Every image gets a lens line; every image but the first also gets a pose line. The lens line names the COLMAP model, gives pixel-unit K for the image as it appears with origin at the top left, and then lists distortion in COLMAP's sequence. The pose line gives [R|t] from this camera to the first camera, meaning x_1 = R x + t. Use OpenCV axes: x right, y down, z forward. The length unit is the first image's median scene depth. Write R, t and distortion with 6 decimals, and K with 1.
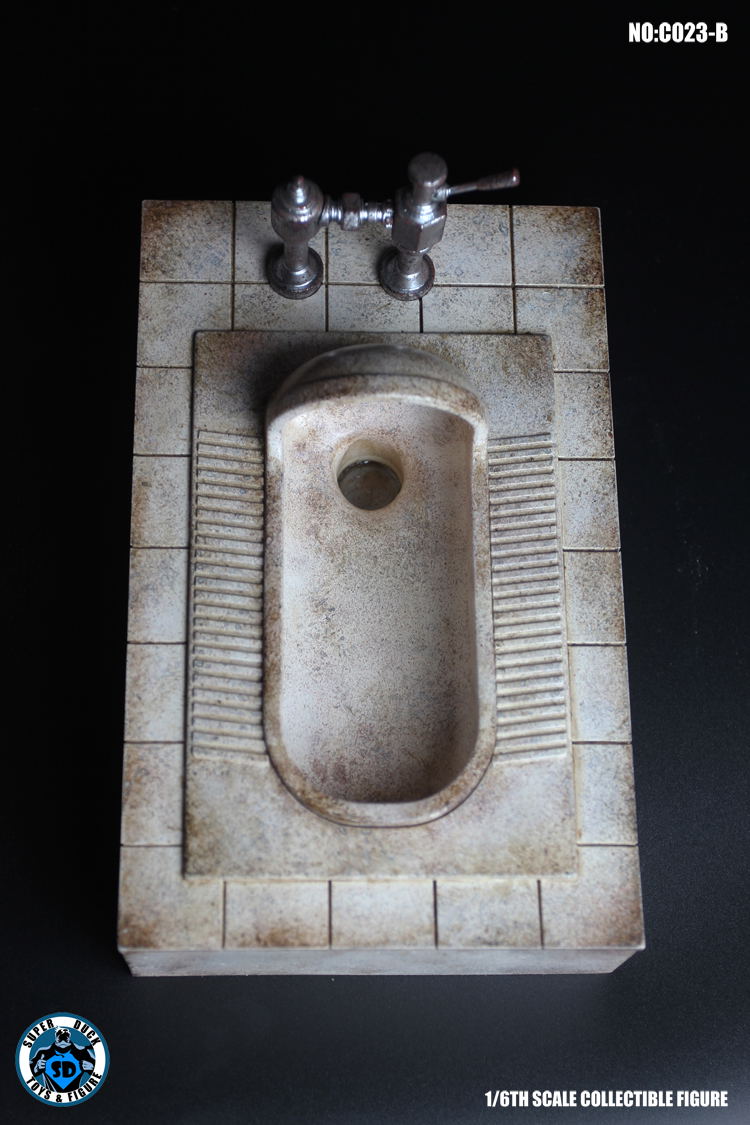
lens RADIAL K [[1944.6, 0, 375.0], [0, 1944.6, 562.5], [0, 0, 1]] dist [-0.037576, -0.036247]
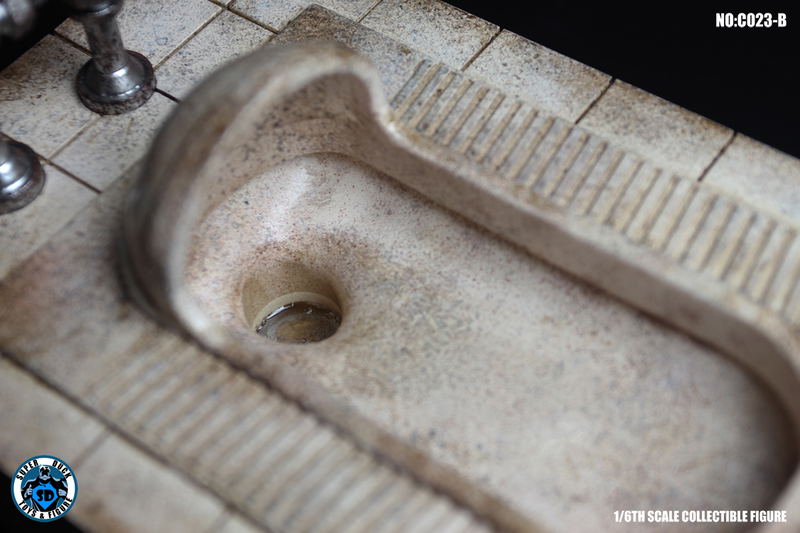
lens RADIAL K [[1361.0, 0, 400.0], [0, 1361.0, 266.5], [0, 0, 1]] dist [-0.011002, 0.044604]
pose [[0.603363, -0.678800, 0.418549, -0.185095], [0.775089, 0.622629, -0.107559, 0.030334], [-0.187590, 0.389310, 0.901802, 0.579702]]
